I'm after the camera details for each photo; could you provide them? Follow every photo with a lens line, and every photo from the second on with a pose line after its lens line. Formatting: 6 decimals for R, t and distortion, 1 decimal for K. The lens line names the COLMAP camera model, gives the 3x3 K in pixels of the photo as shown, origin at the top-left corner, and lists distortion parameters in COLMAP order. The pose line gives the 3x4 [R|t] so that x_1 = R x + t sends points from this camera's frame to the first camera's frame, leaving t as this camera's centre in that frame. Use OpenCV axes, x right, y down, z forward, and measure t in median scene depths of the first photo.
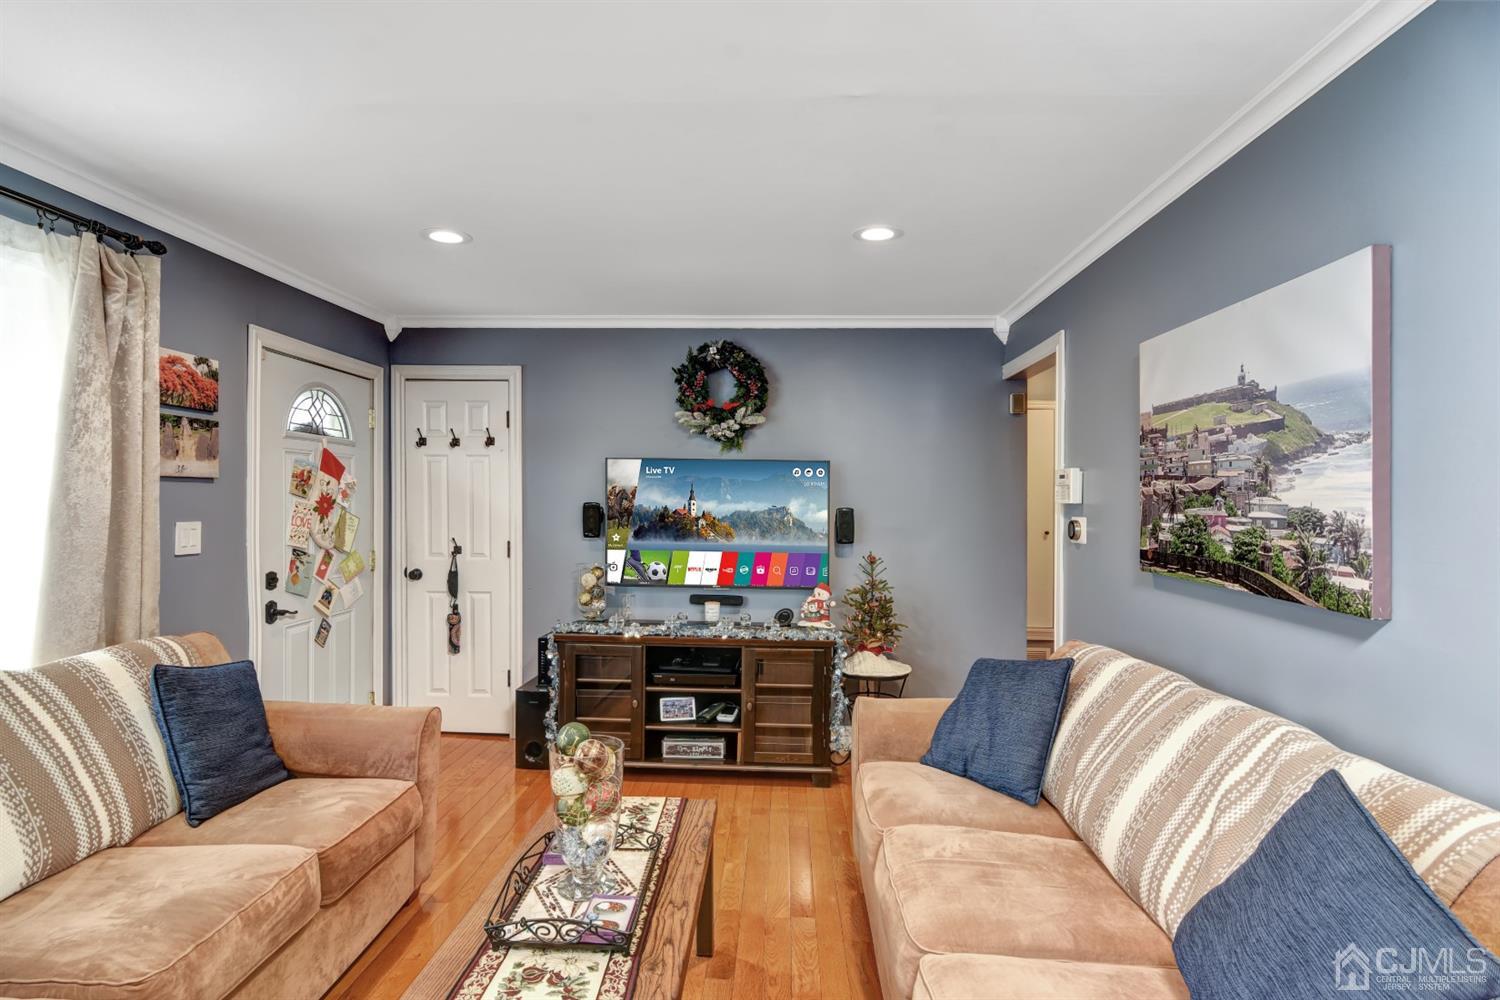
lens RADIAL K [[765.9, 0, 753.6], [0, 765.9, 510.0], [0, 0, 1]] dist [-0.001654, -0.000362]
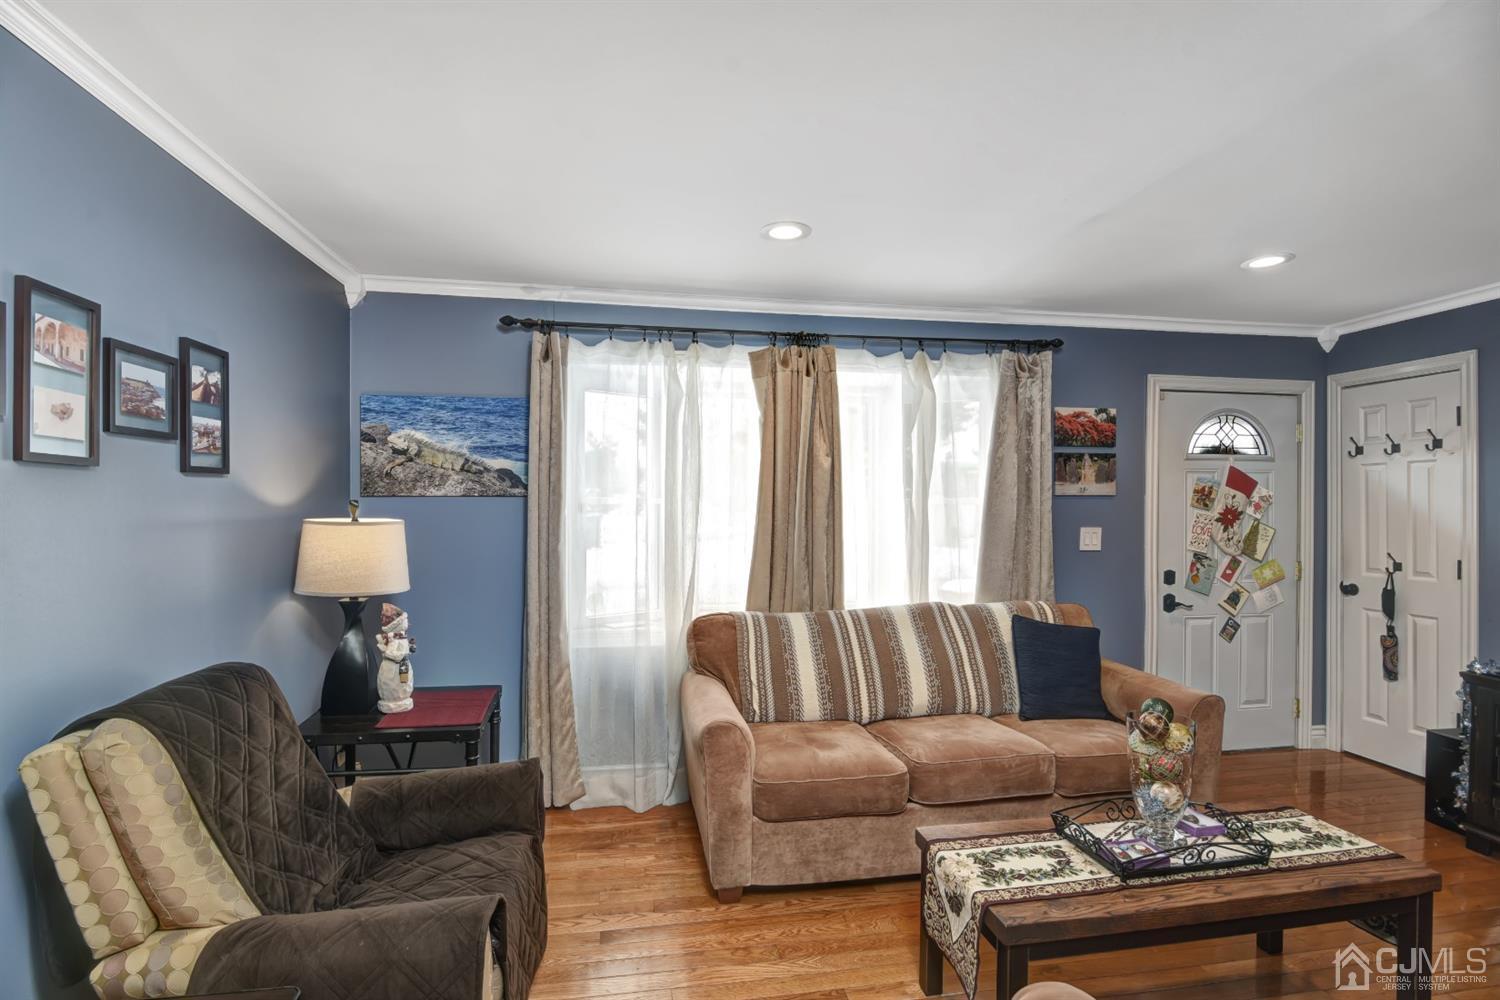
lens RADIAL K [[765.9, 0, 753.6], [0, 765.9, 510.0], [0, 0, 1]] dist [-0.001654, -0.000362]
pose [[0.232333, -0.006059, -0.972618, 0.377436], [-0.011933, 0.999888, -0.009080, 0.002796], [0.972563, 0.013716, 0.232234, 0.056634]]
